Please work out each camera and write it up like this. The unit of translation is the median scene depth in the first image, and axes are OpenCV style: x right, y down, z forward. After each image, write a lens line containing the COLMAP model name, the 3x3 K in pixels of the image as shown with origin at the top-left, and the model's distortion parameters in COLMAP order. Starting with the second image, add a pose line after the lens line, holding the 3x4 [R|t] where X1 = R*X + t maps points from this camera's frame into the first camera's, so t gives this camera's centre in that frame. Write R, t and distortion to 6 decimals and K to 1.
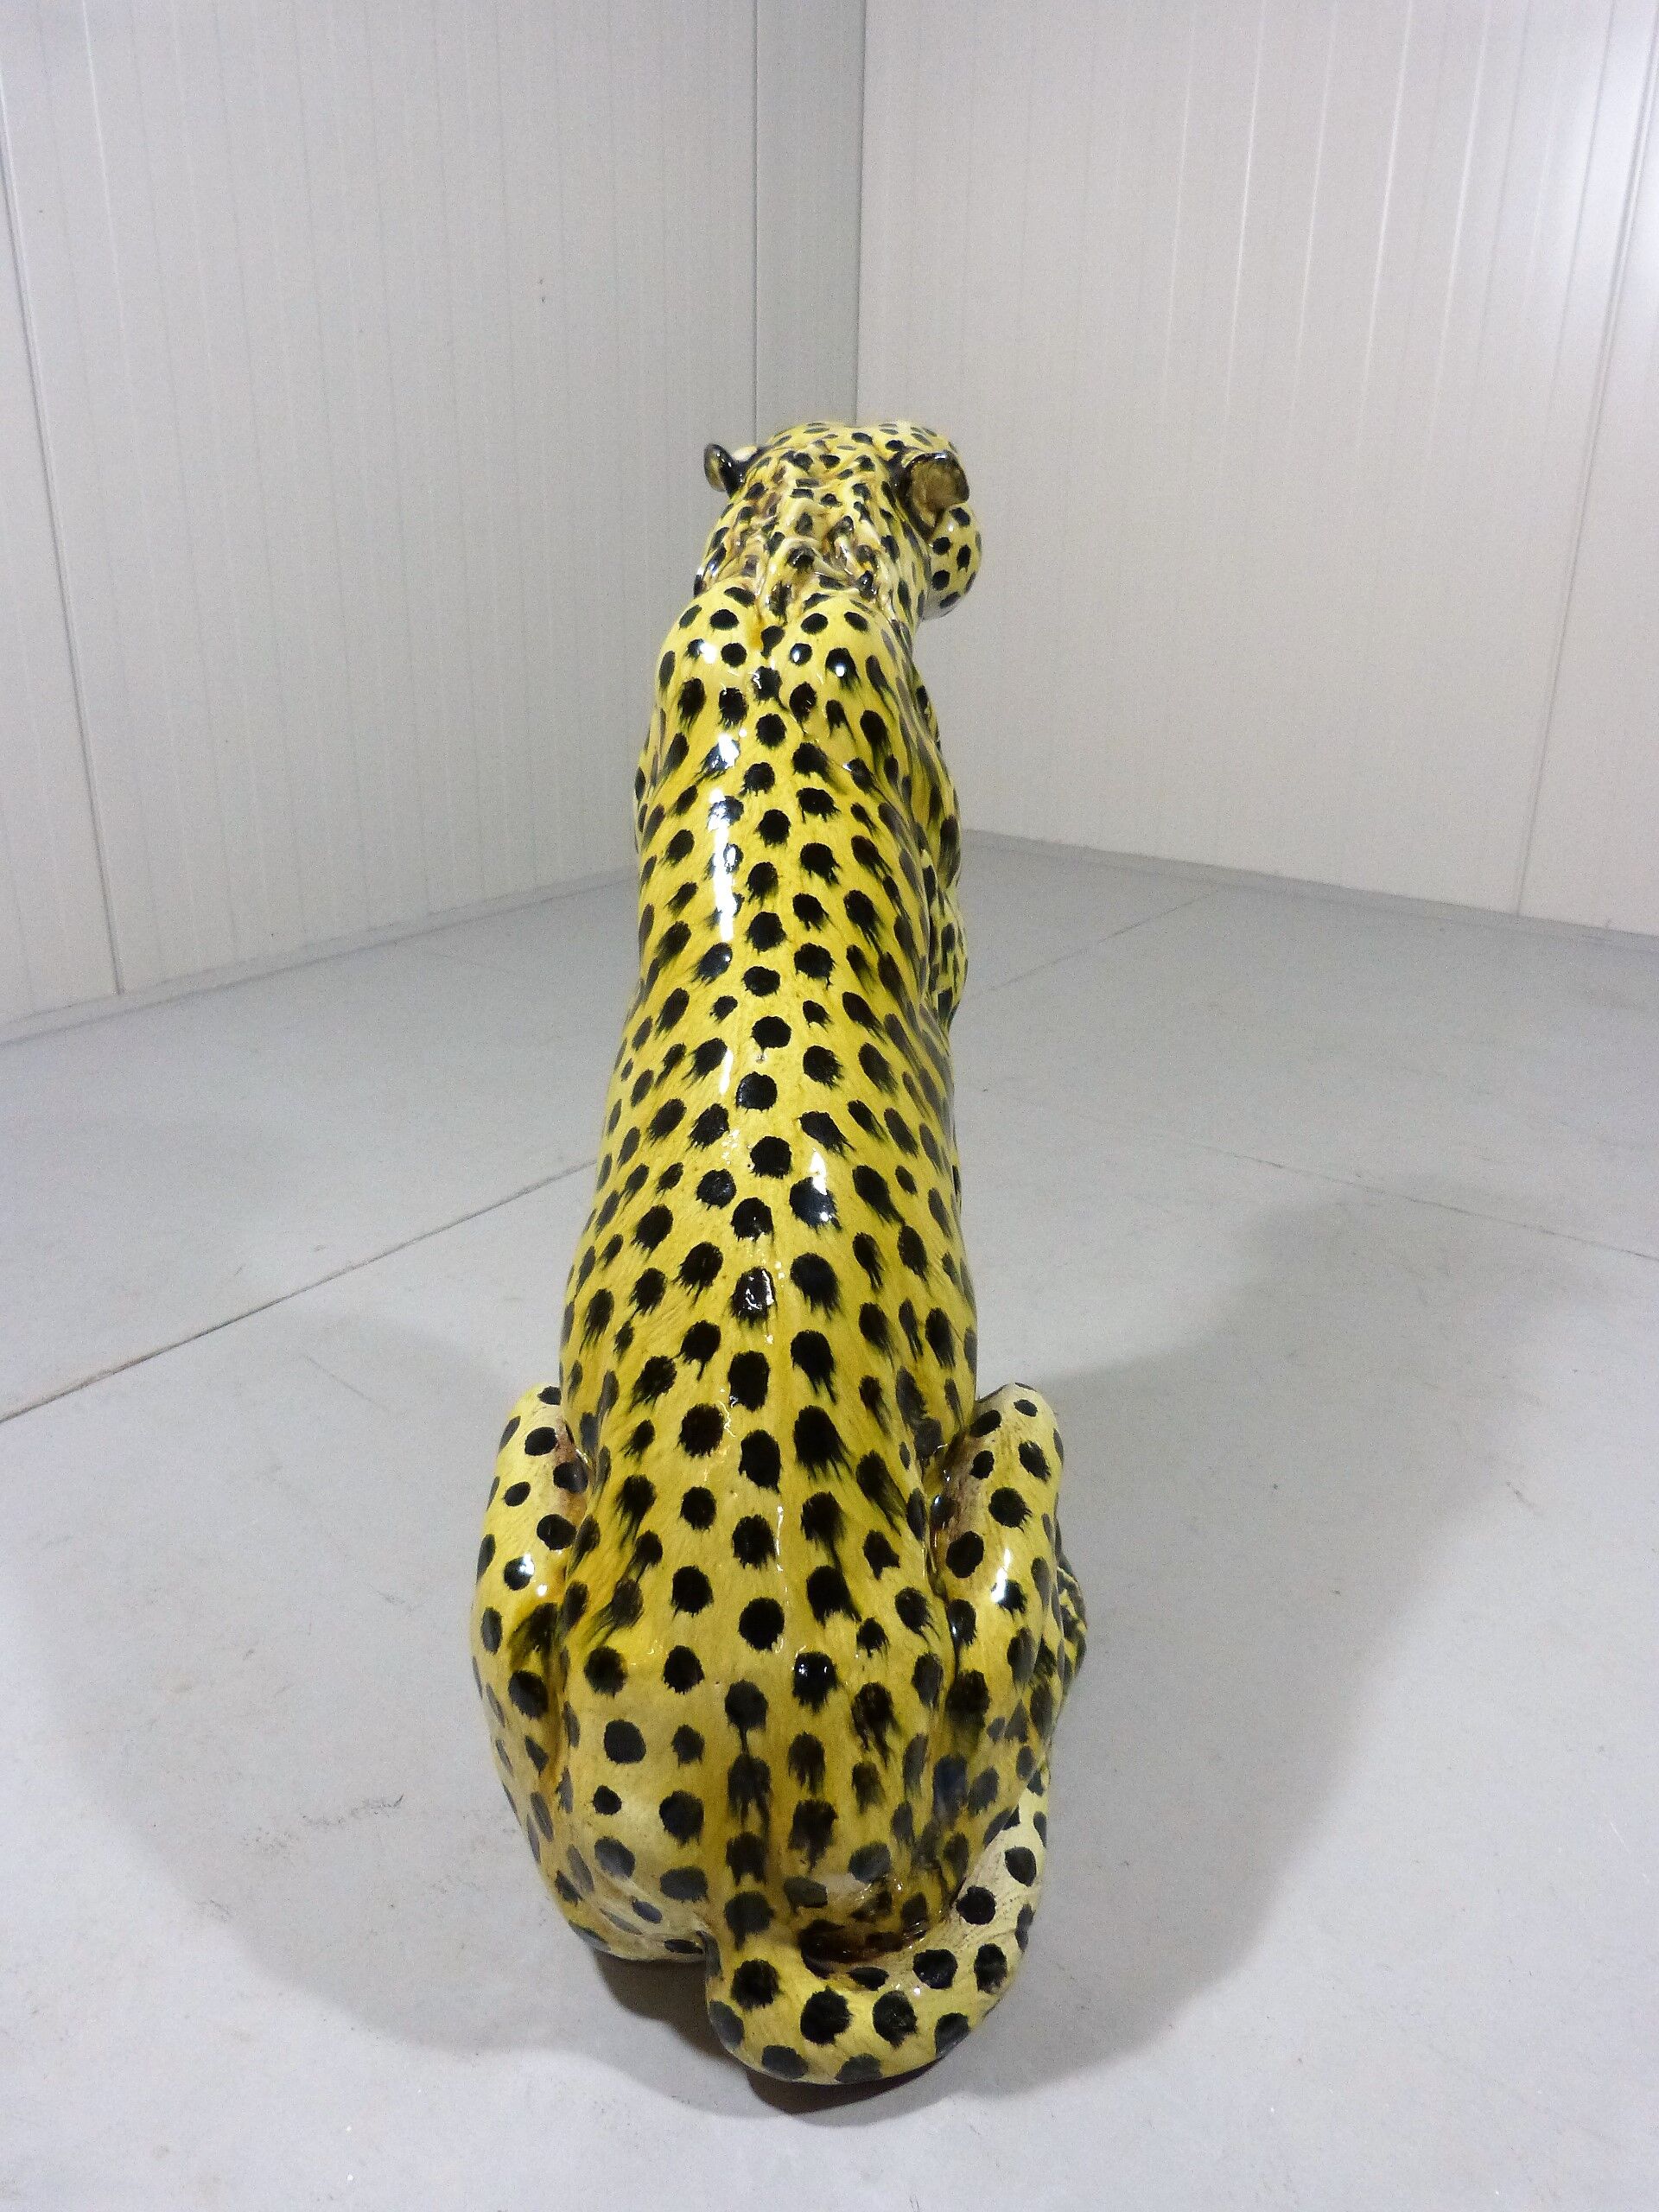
lens RADIAL K [[1660.6, 0, 833.5], [0, 1660.6, 1109.4], [0, 0, 1]] dist [-0.037922, 0.003553]
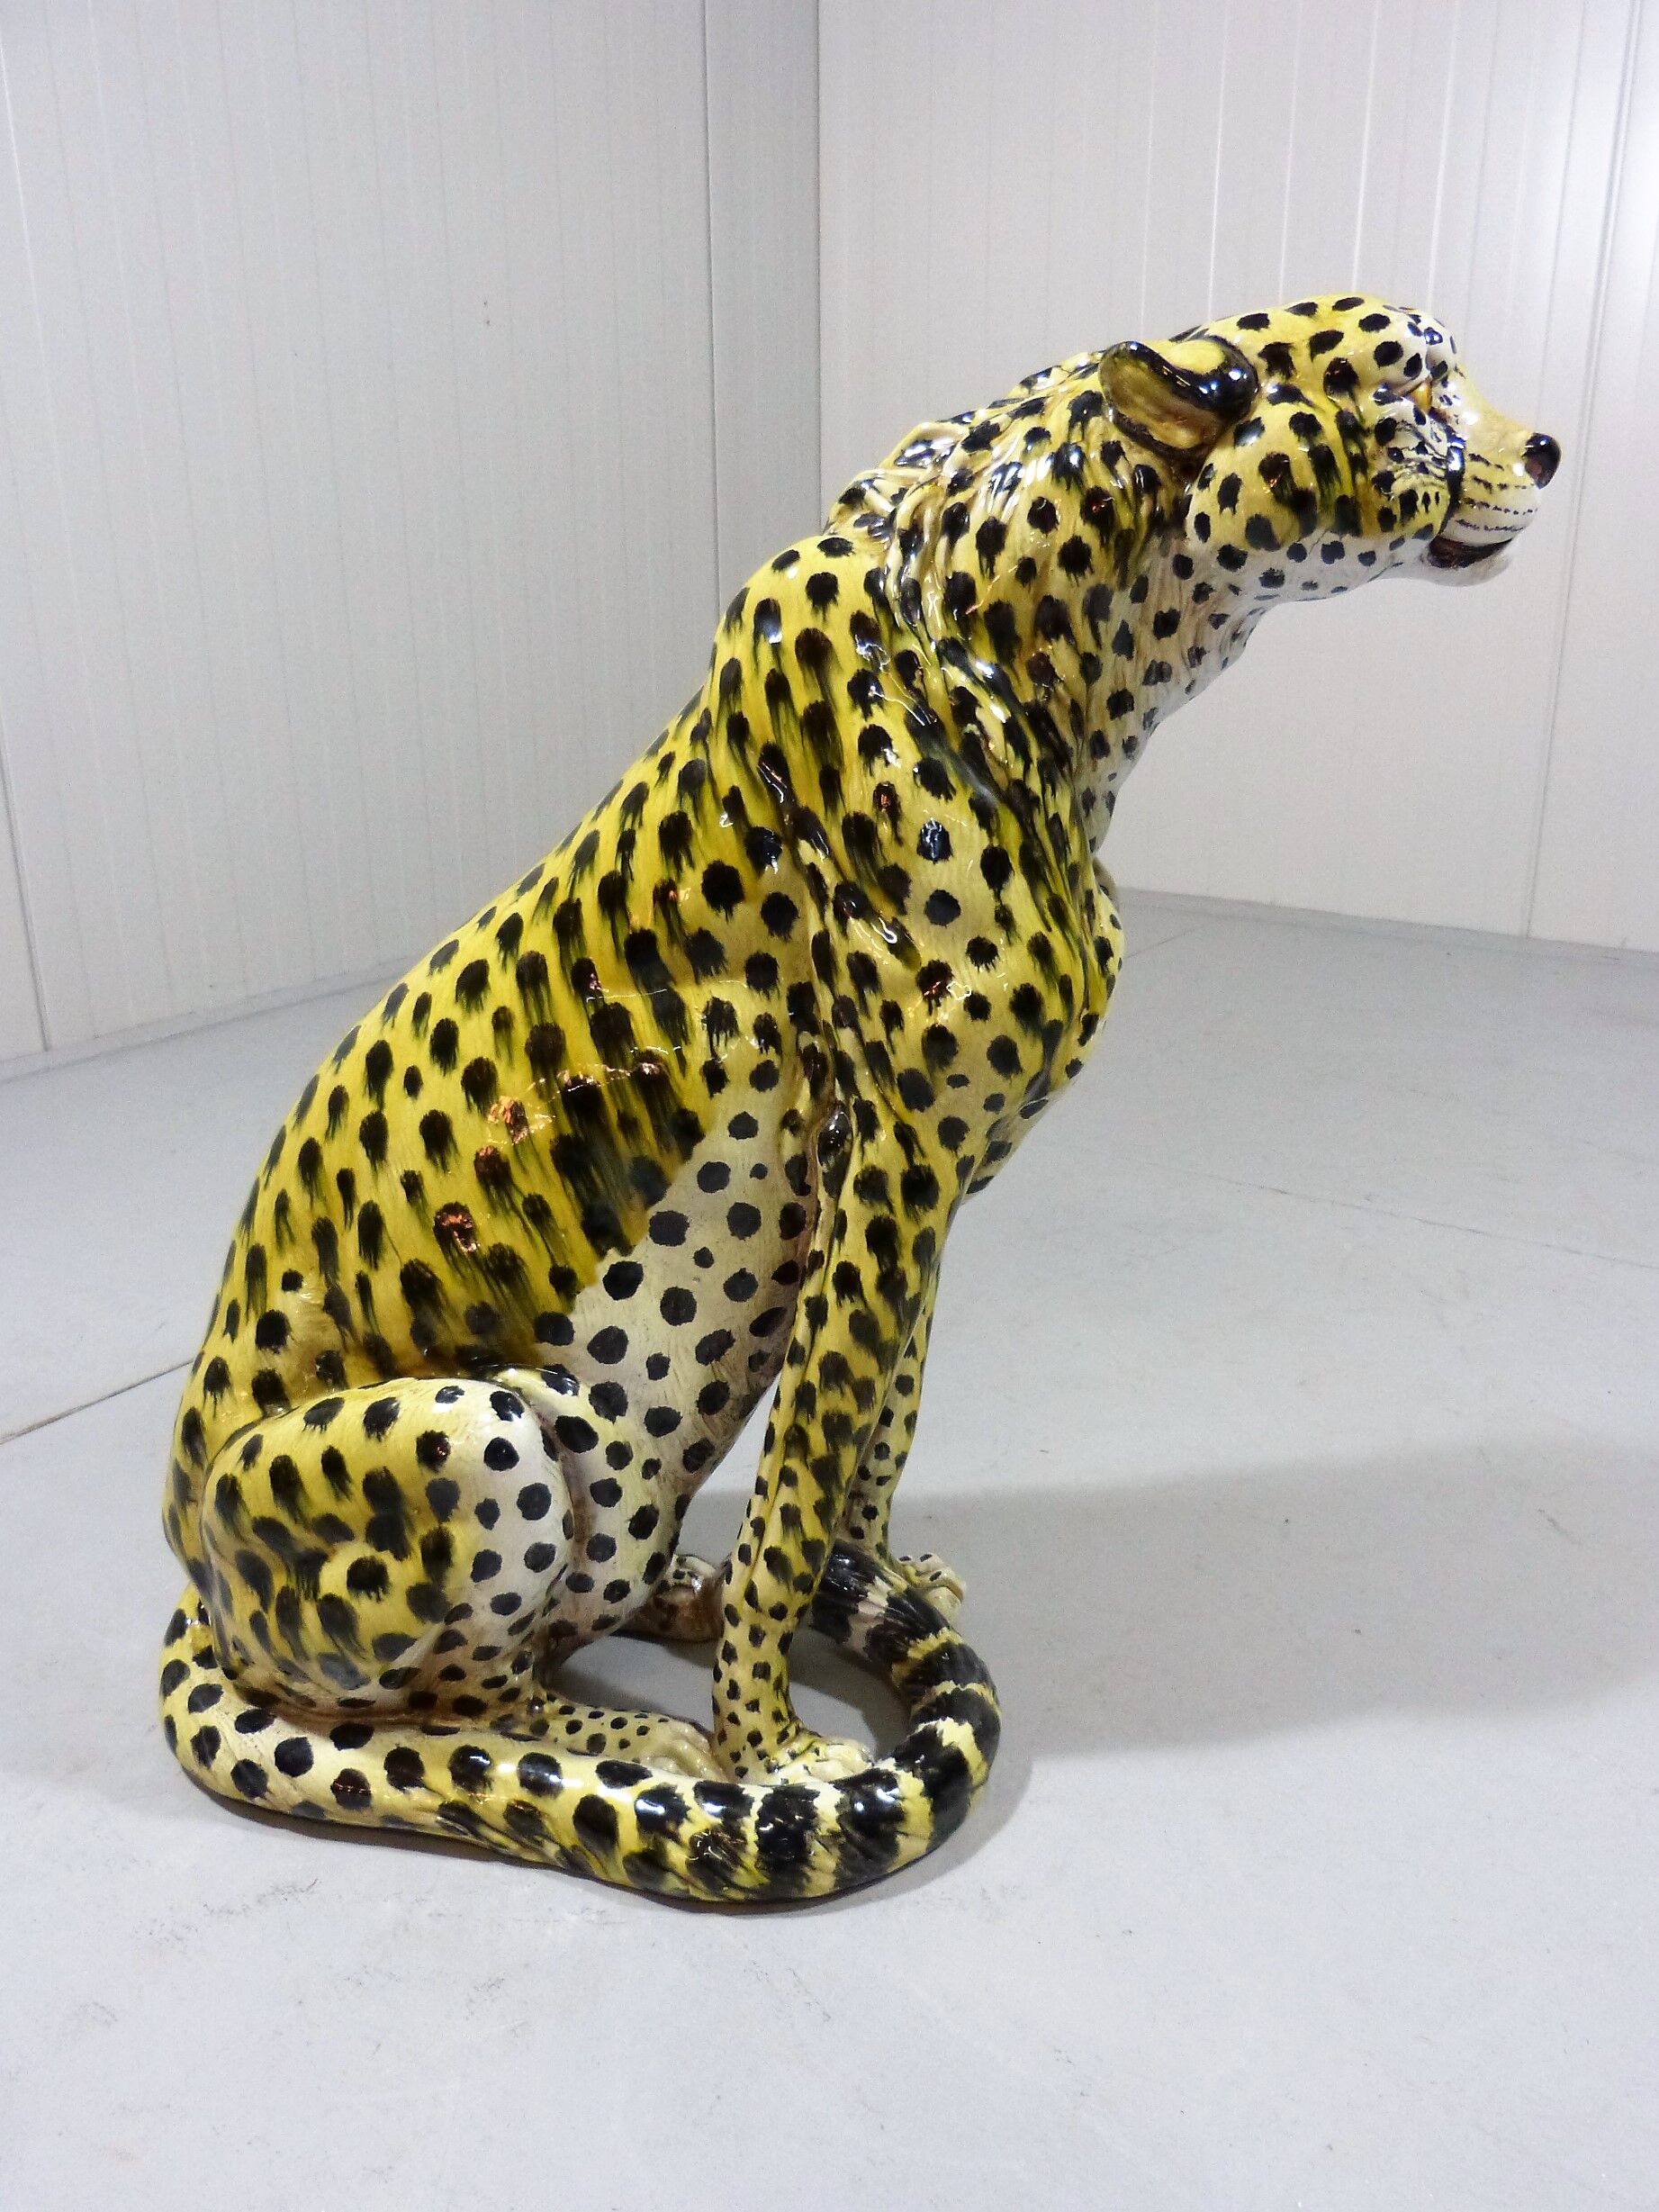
lens RADIAL K [[1714.0, 0, 843.4], [0, 1714.0, 1111.1], [0, 0, 1]] dist [-0.035817, 0.004736]
pose [[0.004164, 0.298898, -0.954276, 1.116051], [-0.344239, 0.896388, 0.279264, -0.345920], [0.938873, 0.327336, 0.106625, 1.199109]]
